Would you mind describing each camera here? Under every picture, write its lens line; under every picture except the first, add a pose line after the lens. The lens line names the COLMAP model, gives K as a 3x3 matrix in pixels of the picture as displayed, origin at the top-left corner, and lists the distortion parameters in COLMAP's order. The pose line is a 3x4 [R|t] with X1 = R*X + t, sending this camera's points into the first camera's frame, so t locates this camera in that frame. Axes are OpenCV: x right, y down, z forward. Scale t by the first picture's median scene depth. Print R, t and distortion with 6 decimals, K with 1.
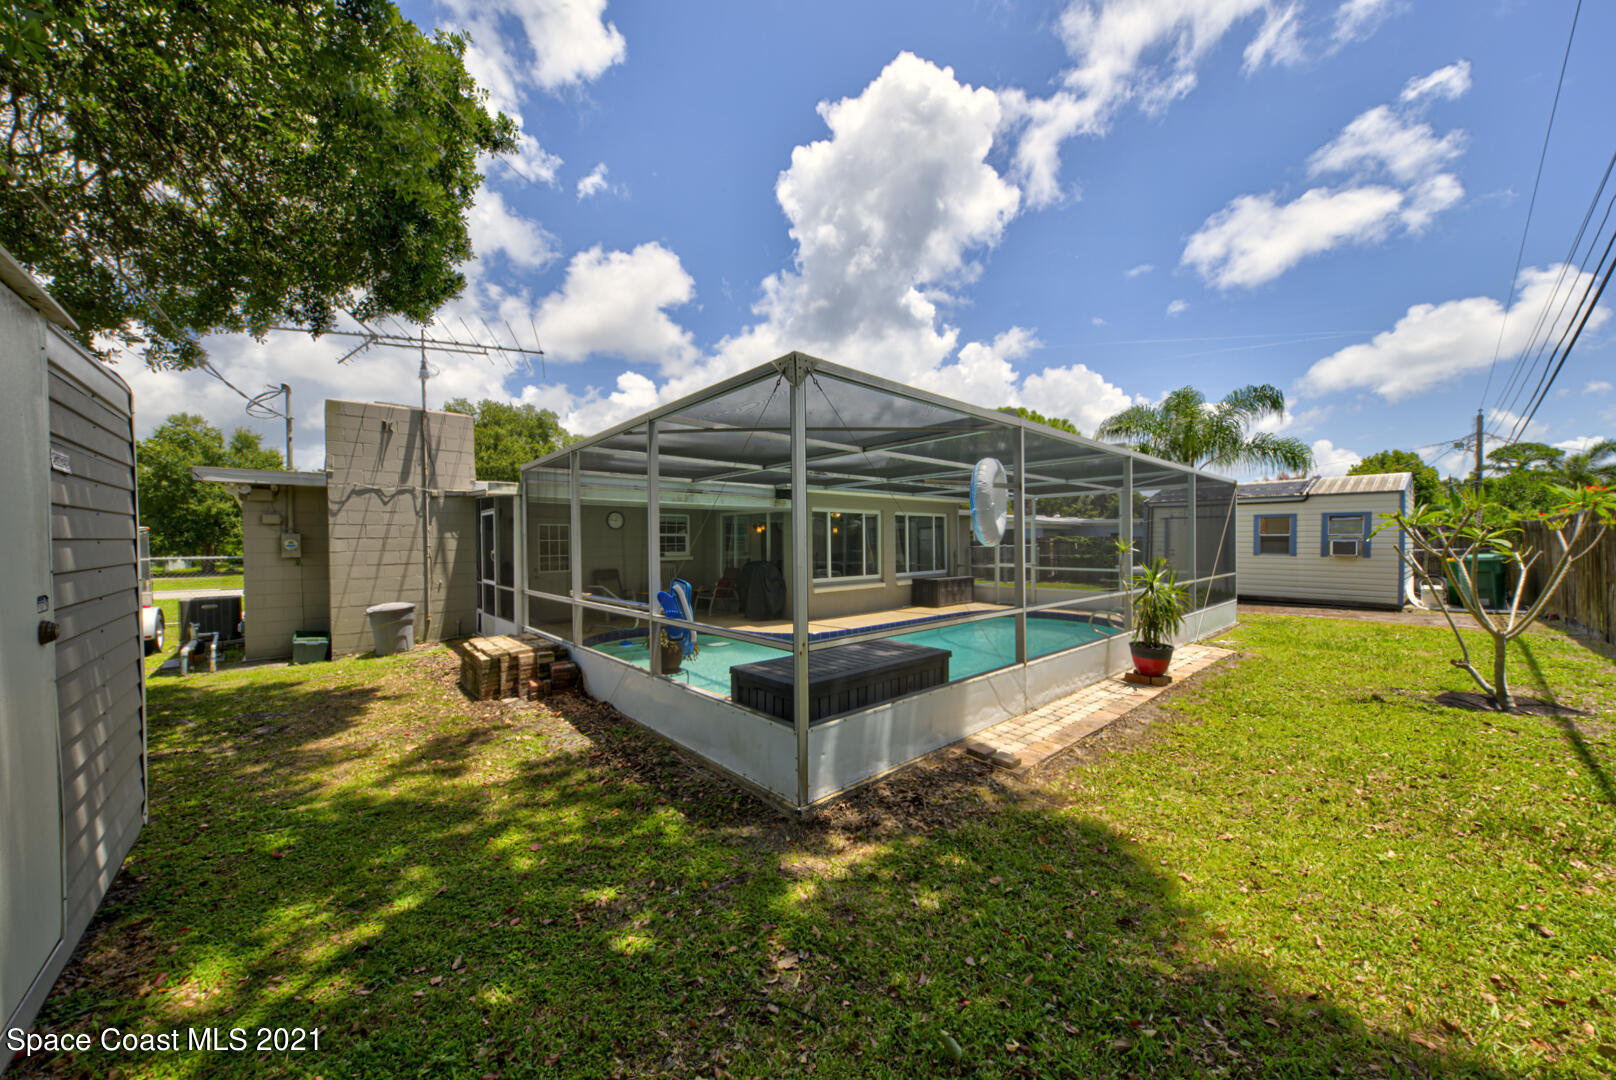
lens RADIAL K [[550.8, 0, 806.9], [0, 550.8, 541.2], [0, 0, 1]] dist [0.011055, -0.000456]
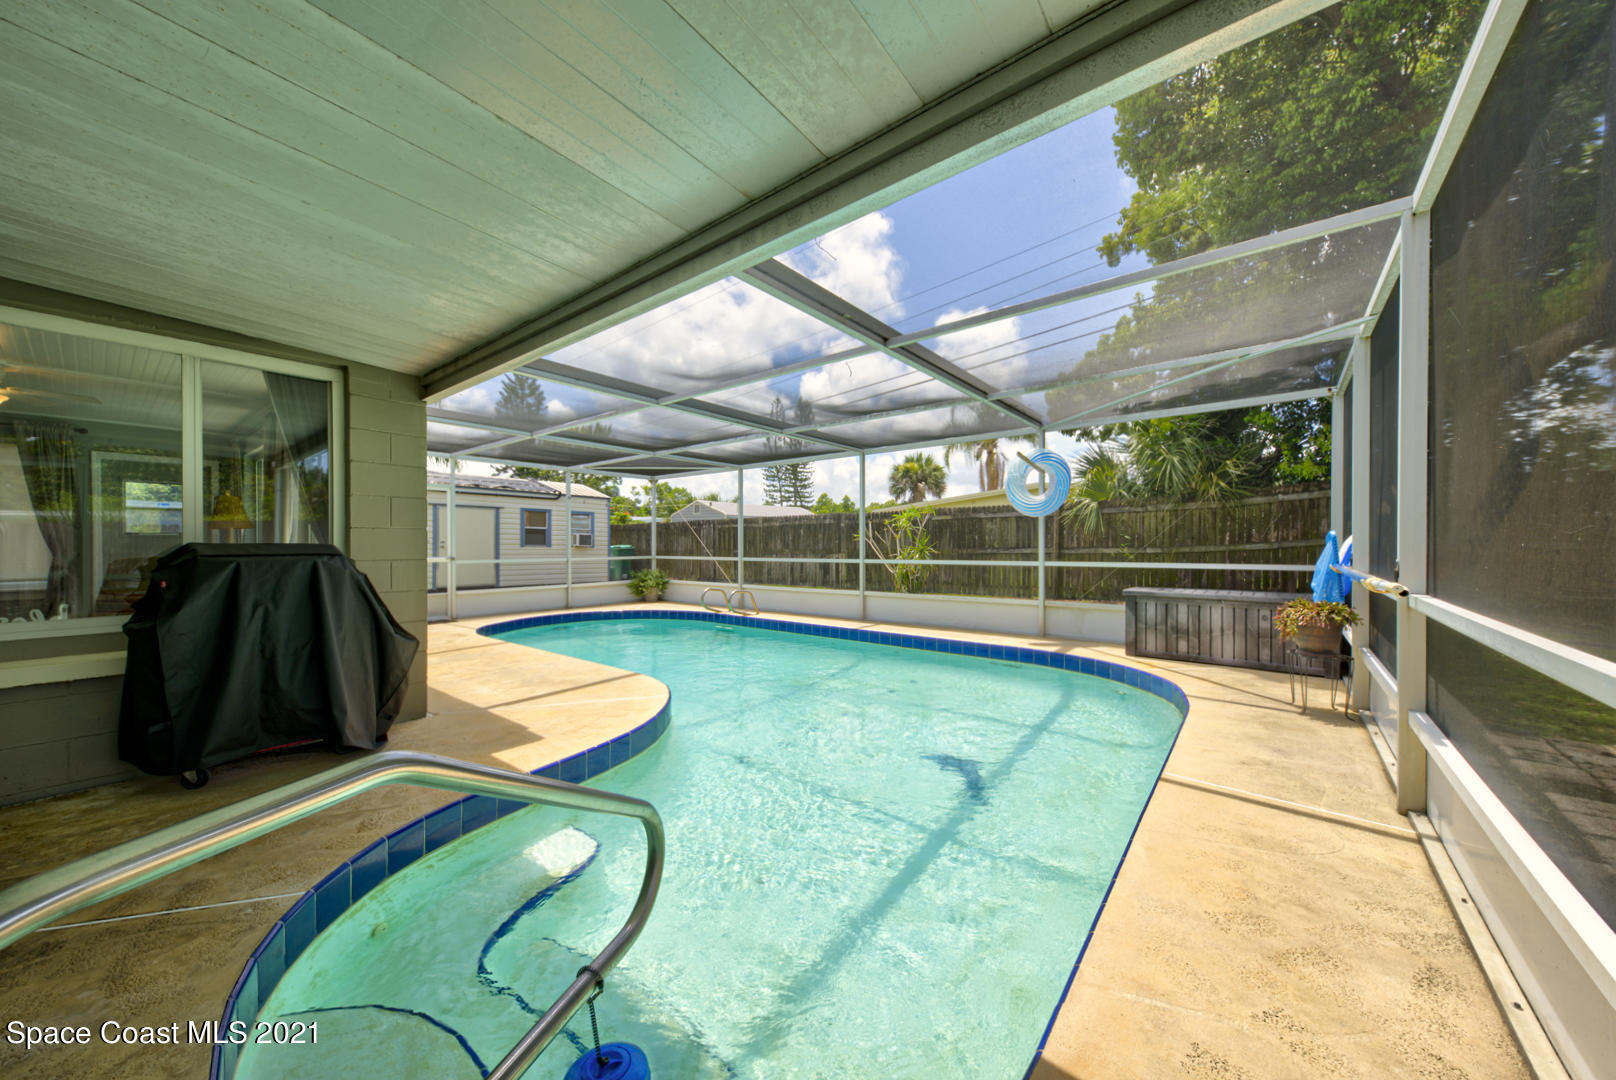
lens RADIAL K [[561.1, 0, 804.1], [0, 561.1, 544.4], [0, 0, 1]] dist [0.015518, -0.000996]
pose [[-0.151686, 0.010137, 0.988377, -0.337122], [0.003172, 0.999947, -0.009769, 0.035236], [-0.988424, 0.001654, -0.151710, 0.684657]]
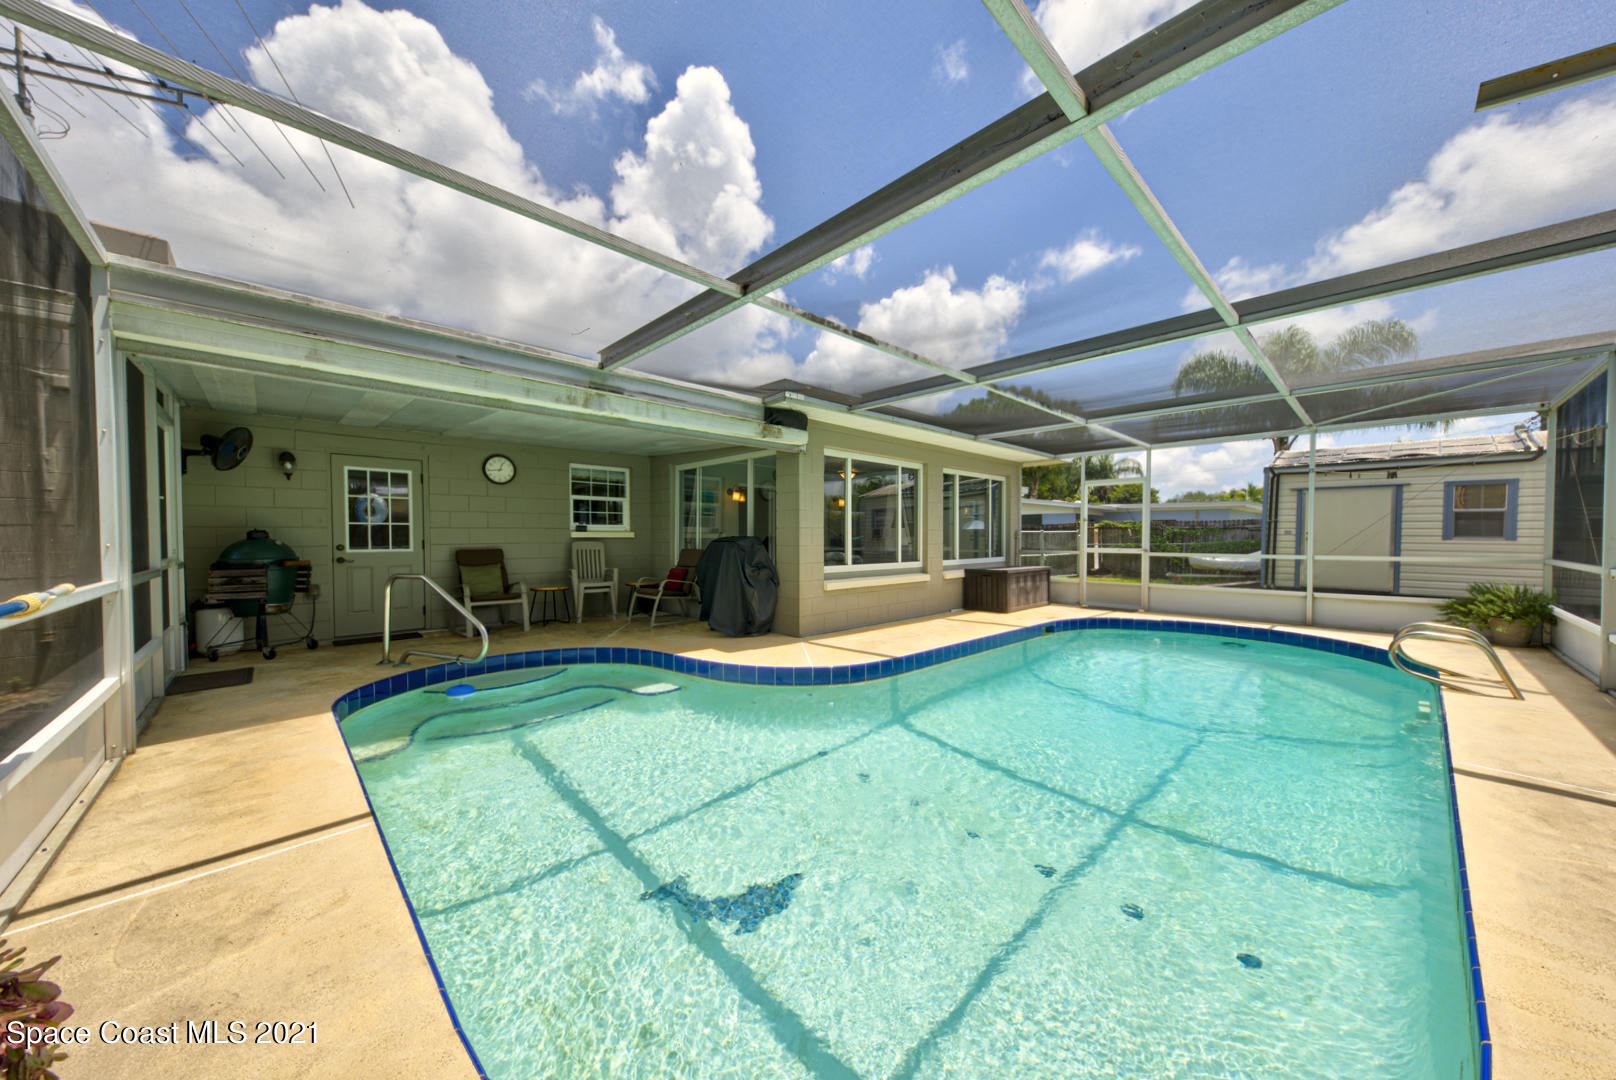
lens RADIAL K [[550.8, 0, 809.5], [0, 550.8, 544.9], [0, 0, 1]] dist [0.011055, -0.000456]
pose [[0.999072, 0.009227, 0.042073, -0.026825], [-0.009882, 0.999833, 0.015402, 0.031174], [-0.041924, -0.015803, 0.998996, 0.351222]]
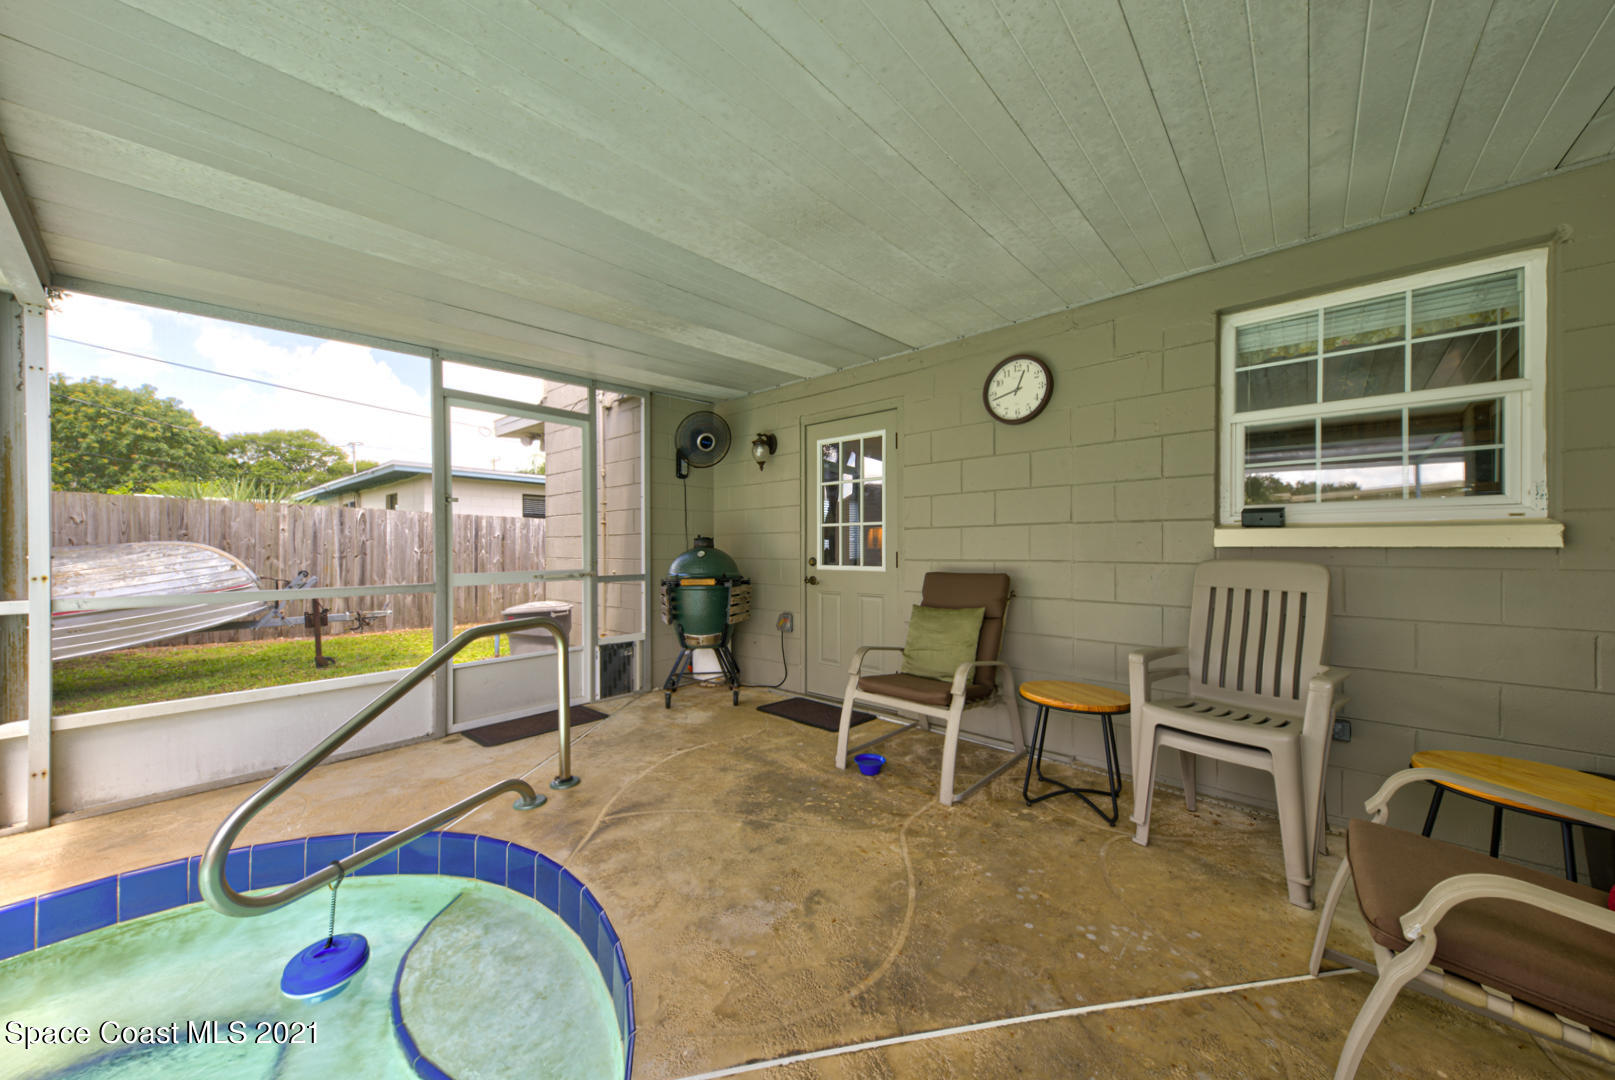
lens RADIAL K [[560.8, 0, 823.7], [0, 560.8, 548.8], [0, 0, 1]] dist [0.015518, -0.000996]
pose [[0.134135, 0.010219, -0.990910, -0.086223], [-0.000467, 0.999947, 0.010249, 0.033849], [0.990963, -0.000912, 0.134133, 0.816181]]
